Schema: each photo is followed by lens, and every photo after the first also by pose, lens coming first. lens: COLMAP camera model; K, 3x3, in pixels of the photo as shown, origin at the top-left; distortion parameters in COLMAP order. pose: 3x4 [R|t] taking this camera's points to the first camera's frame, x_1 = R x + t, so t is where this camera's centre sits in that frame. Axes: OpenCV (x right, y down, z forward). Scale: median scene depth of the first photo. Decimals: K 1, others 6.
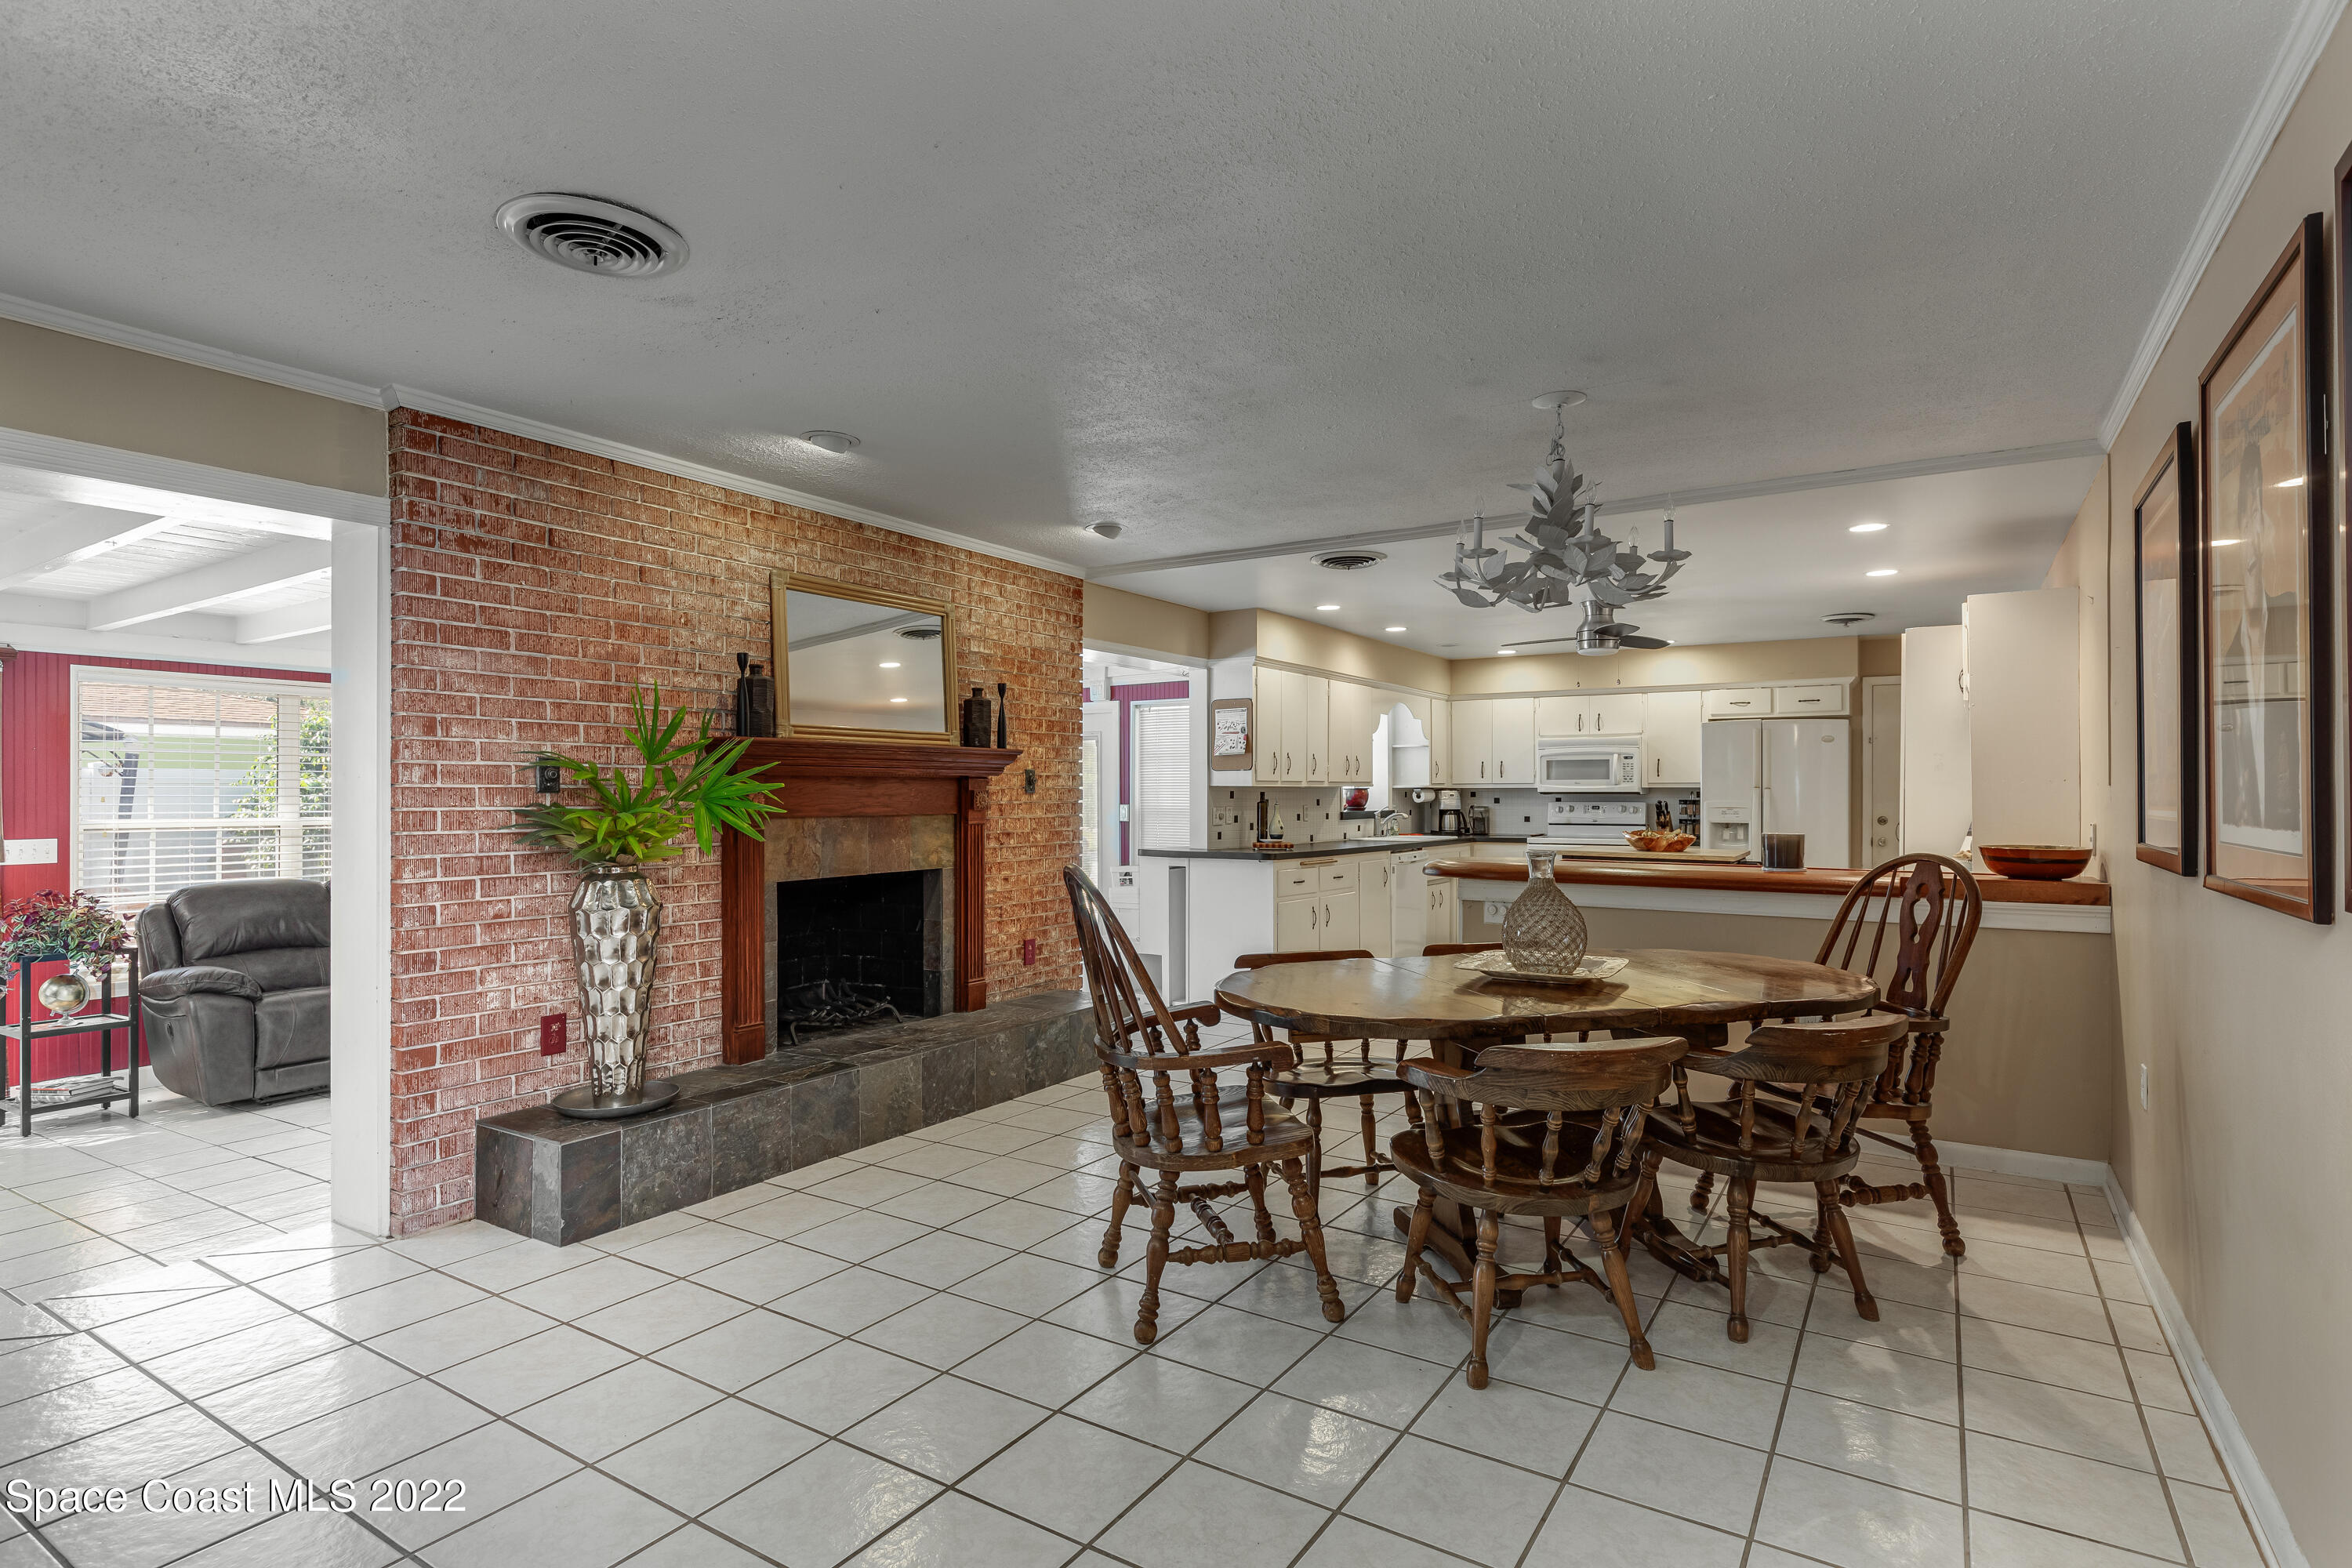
lens RADIAL K [[1192.1, 0, 1176.0], [0, 1192.1, 784.0], [0, 0, 1]] dist [0.002393, 0.000418]
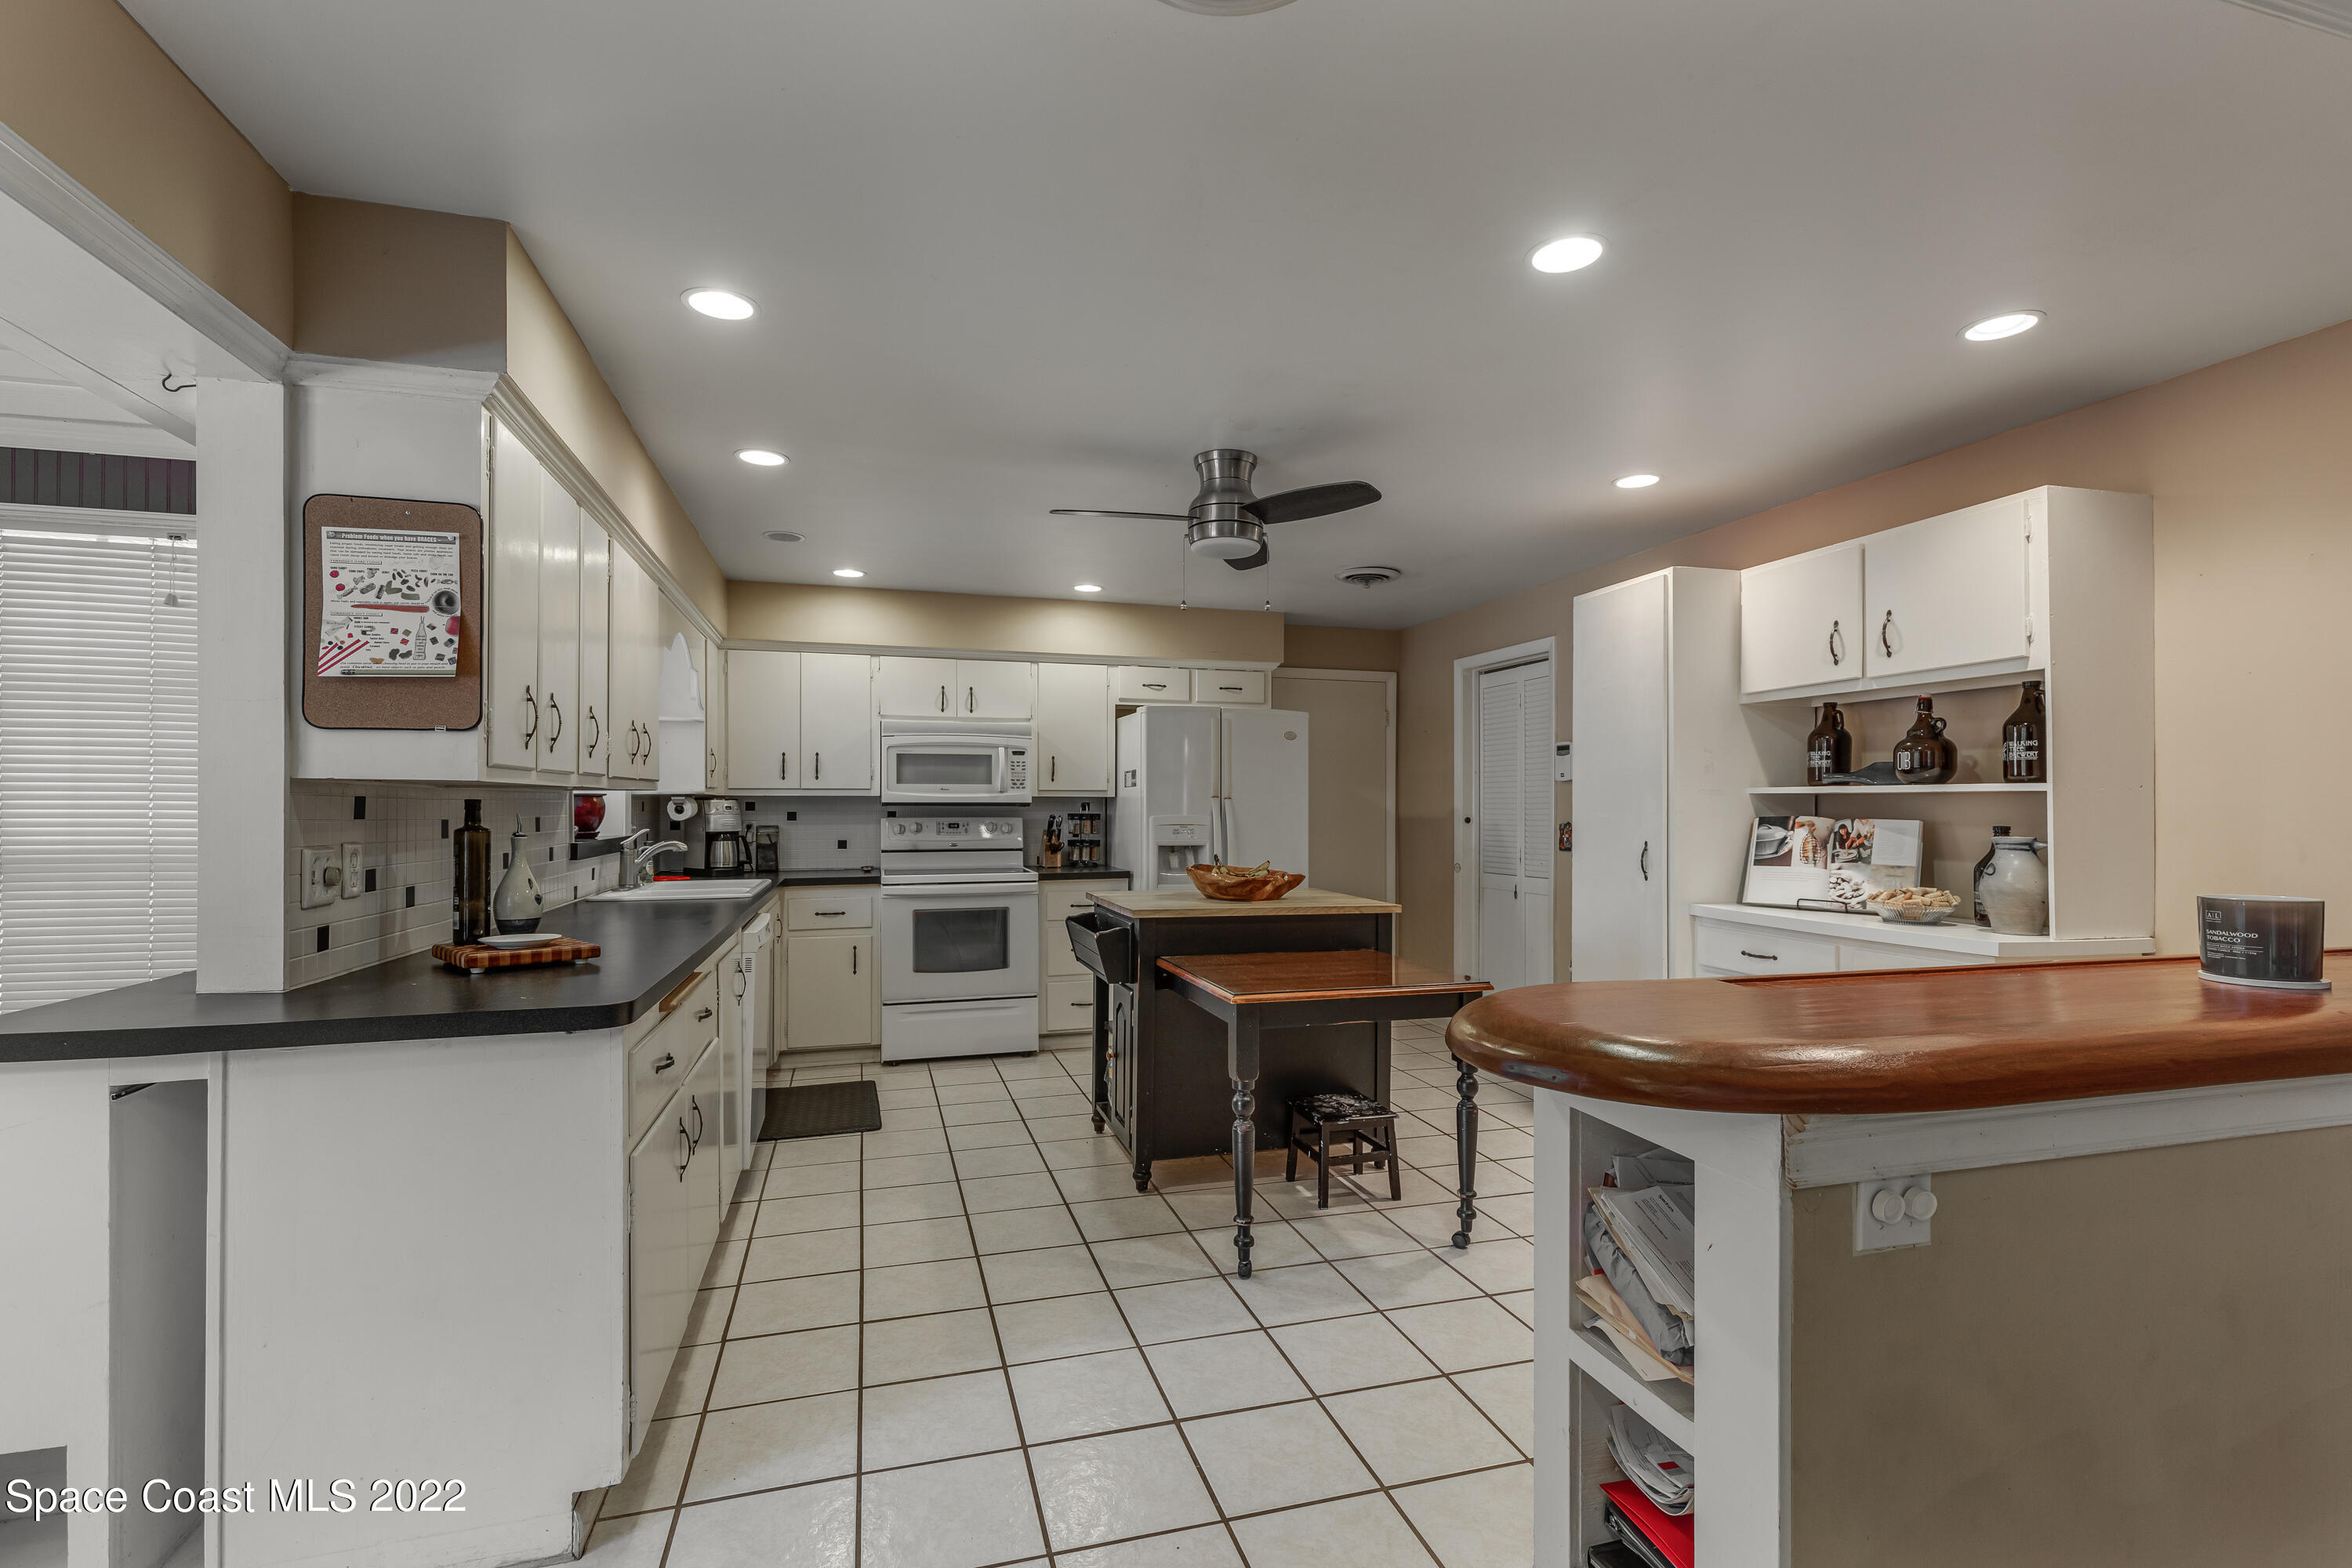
lens RADIAL K [[1063.2, 0, 1187.4], [0, 1063.2, 783.1], [0, 0, 1]] dist [-0.001915, -0.000137]
pose [[0.656107, 0.016543, 0.754486, -0.020185], [-0.006569, 0.999847, -0.016210, 0.004545], [-0.754639, 0.005680, 0.656116, 0.521260]]
